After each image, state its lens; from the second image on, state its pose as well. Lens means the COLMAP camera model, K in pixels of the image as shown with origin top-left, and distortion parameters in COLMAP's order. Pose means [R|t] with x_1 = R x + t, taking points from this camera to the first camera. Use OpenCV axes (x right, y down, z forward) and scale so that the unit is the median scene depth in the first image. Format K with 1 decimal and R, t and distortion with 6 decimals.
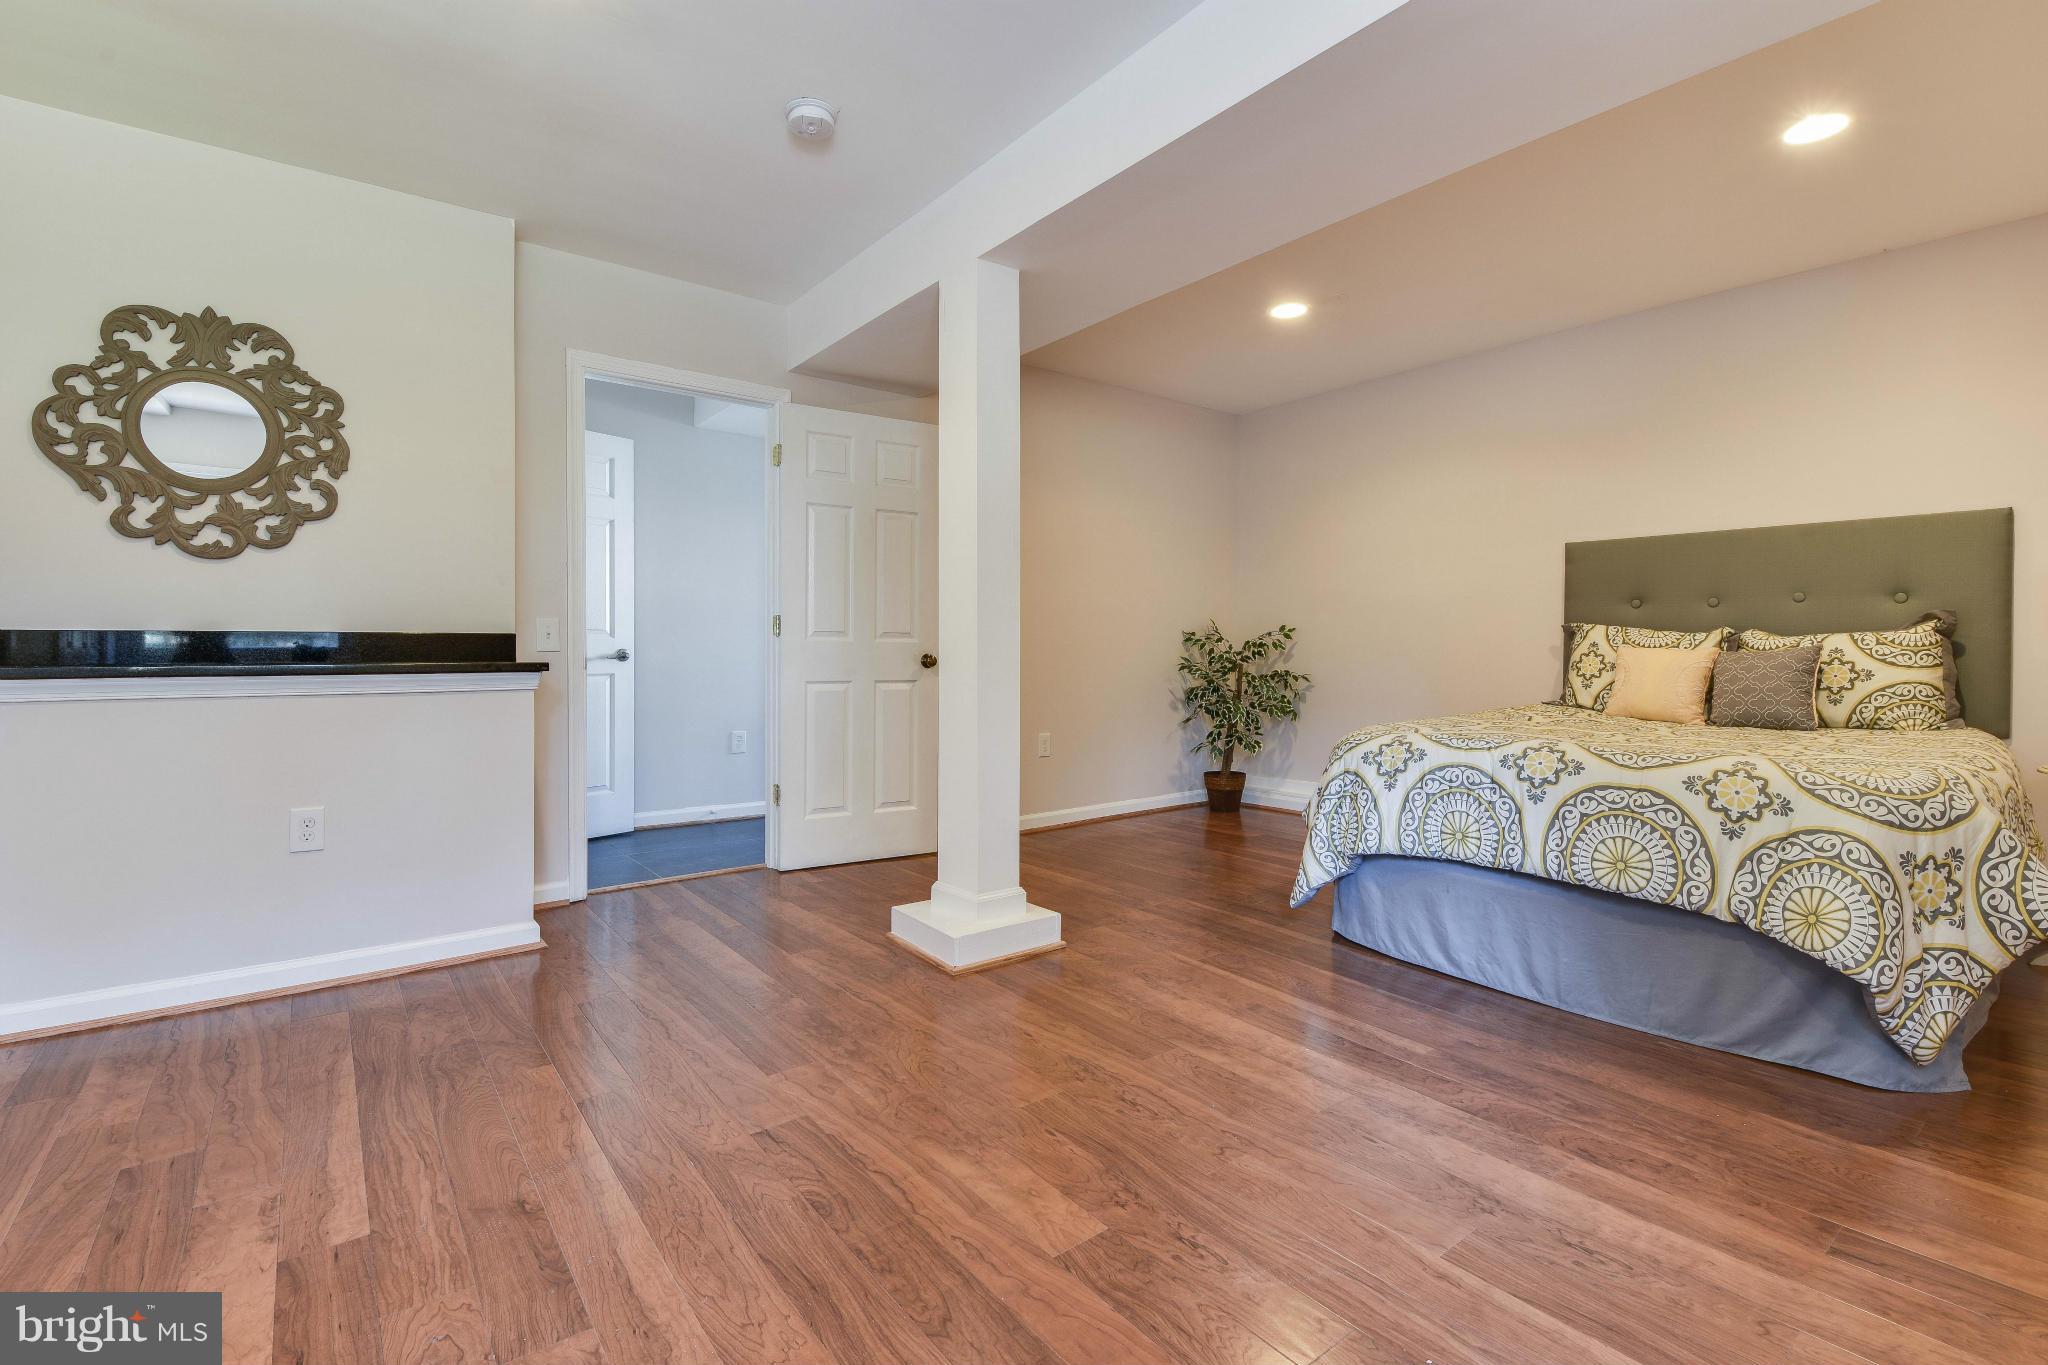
lens RADIAL K [[914.3, 0, 1029.8], [0, 914.3, 677.2], [0, 0, 1]] dist [-0.009657, -0.006424]
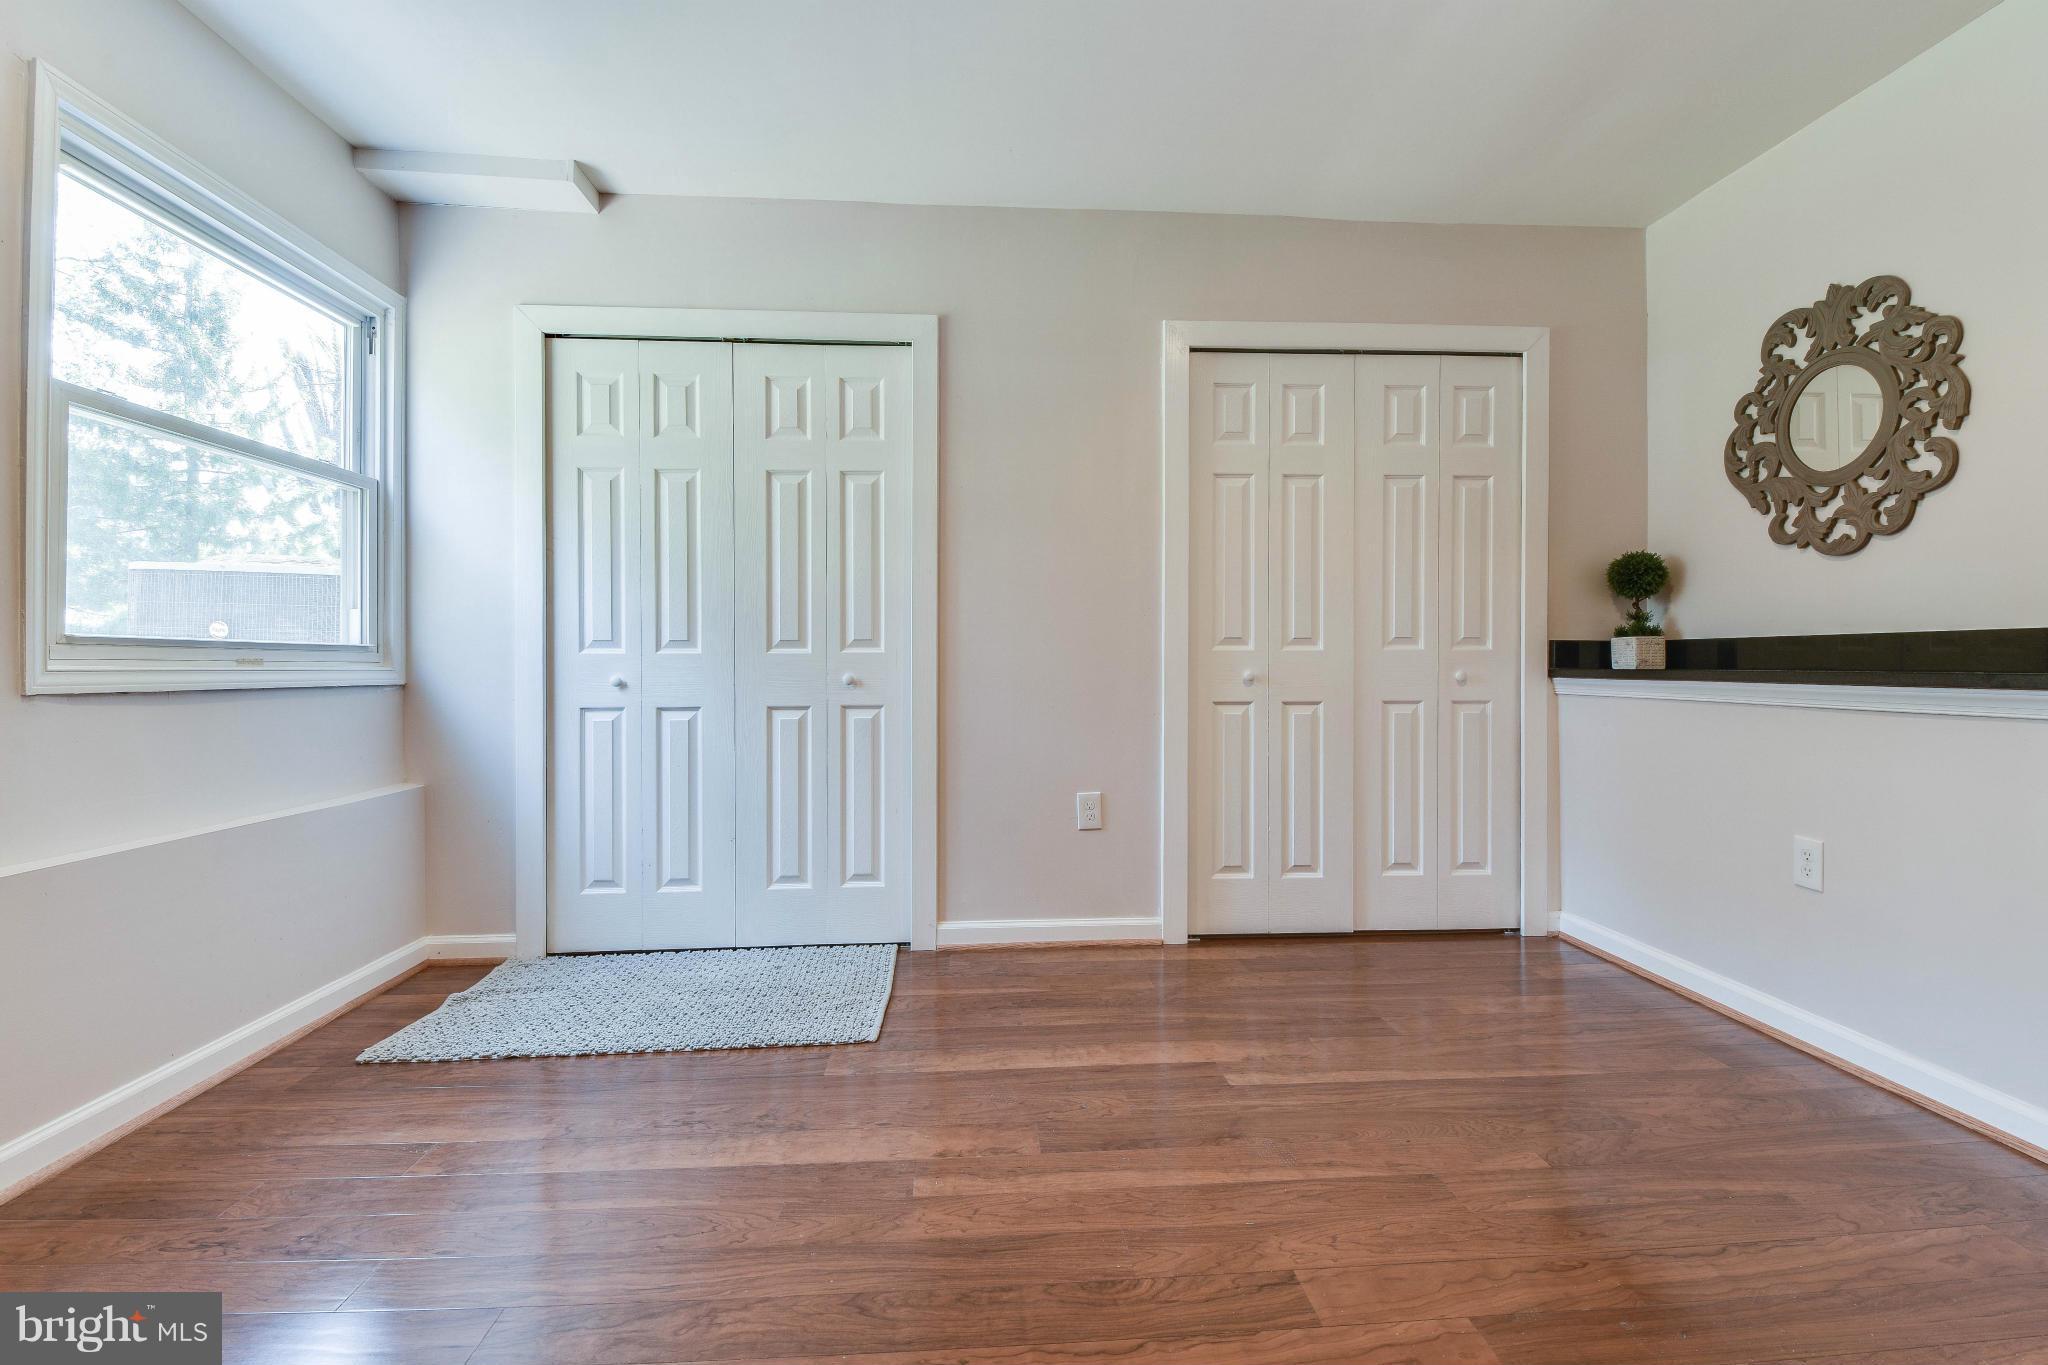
lens RADIAL K [[914.3, 0, 1034.8], [0, 914.3, 663.9], [0, 0, 1]] dist [-0.009657, -0.006424]
pose [[-0.564190, 0.005221, -0.825629, 0.323637], [-0.023087, 0.999489, 0.022097, -0.022920], [0.825322, 0.031528, -0.563781, 0.869170]]
